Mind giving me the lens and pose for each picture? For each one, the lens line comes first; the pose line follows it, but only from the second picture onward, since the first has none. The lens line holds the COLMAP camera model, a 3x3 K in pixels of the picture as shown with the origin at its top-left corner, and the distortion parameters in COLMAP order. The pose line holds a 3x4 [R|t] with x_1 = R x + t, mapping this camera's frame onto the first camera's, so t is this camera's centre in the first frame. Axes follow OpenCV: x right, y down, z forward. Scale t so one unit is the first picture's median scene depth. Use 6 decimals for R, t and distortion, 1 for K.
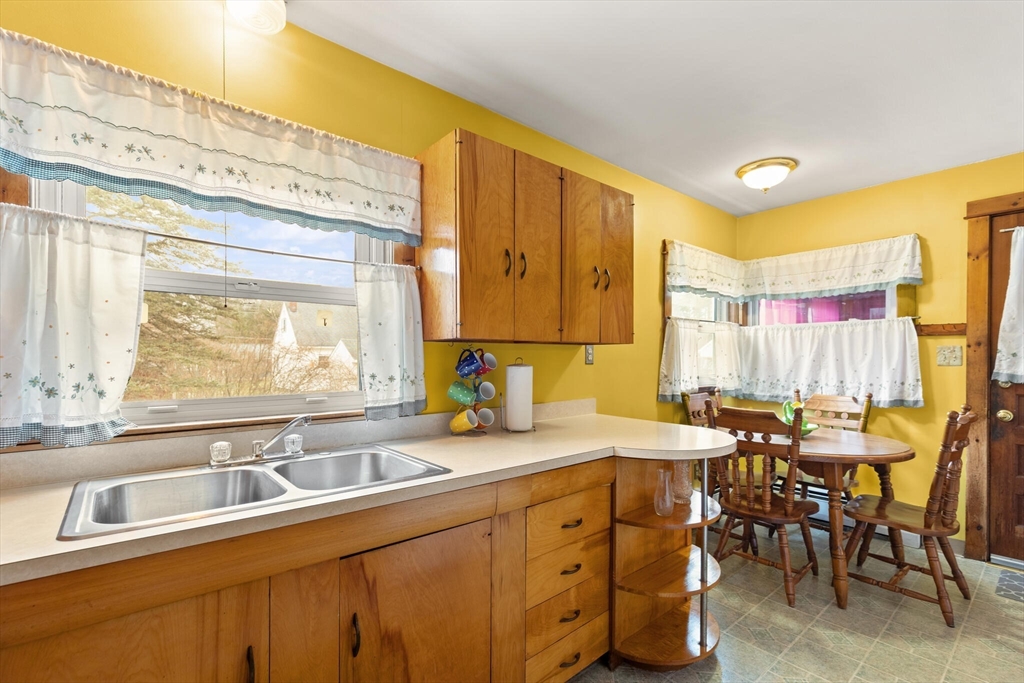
lens RADIAL K [[460.0, 0, 504.5], [0, 460.0, 351.5], [0, 0, 1]] dist [0.000628, -0.000413]
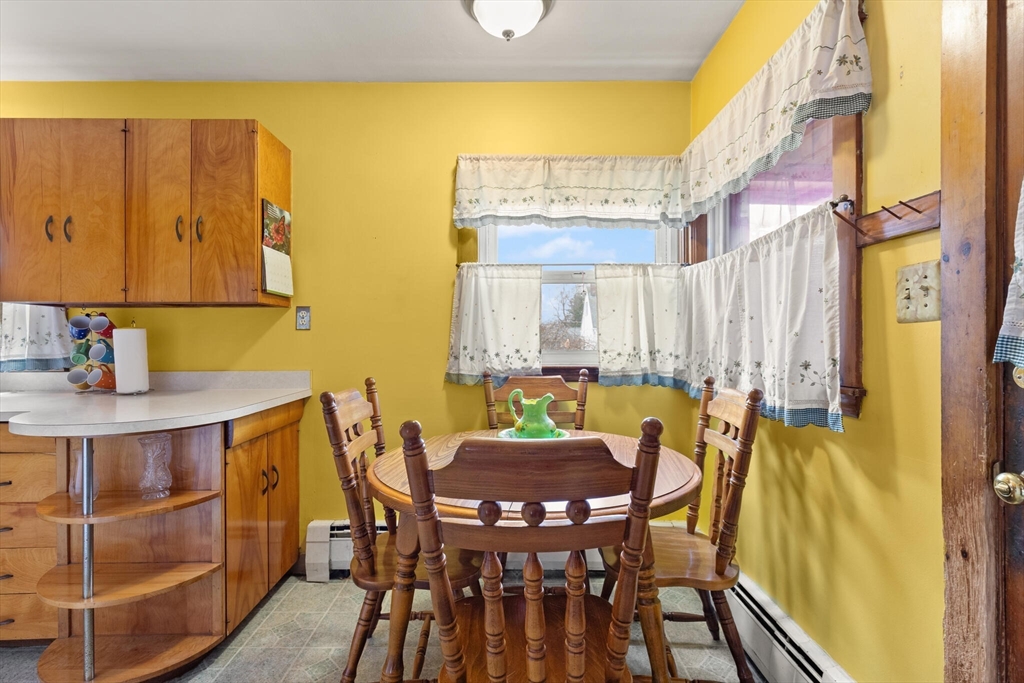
lens RADIAL K [[460.0, 0, 512.2], [0, 460.0, 337.5], [0, 0, 1]] dist [0.000628, -0.000413]
pose [[0.774978, -0.004939, -0.631969, 1.327782], [0.008541, 0.999960, 0.002659, 0.055768], [0.631930, -0.007458, 0.774989, 0.755563]]
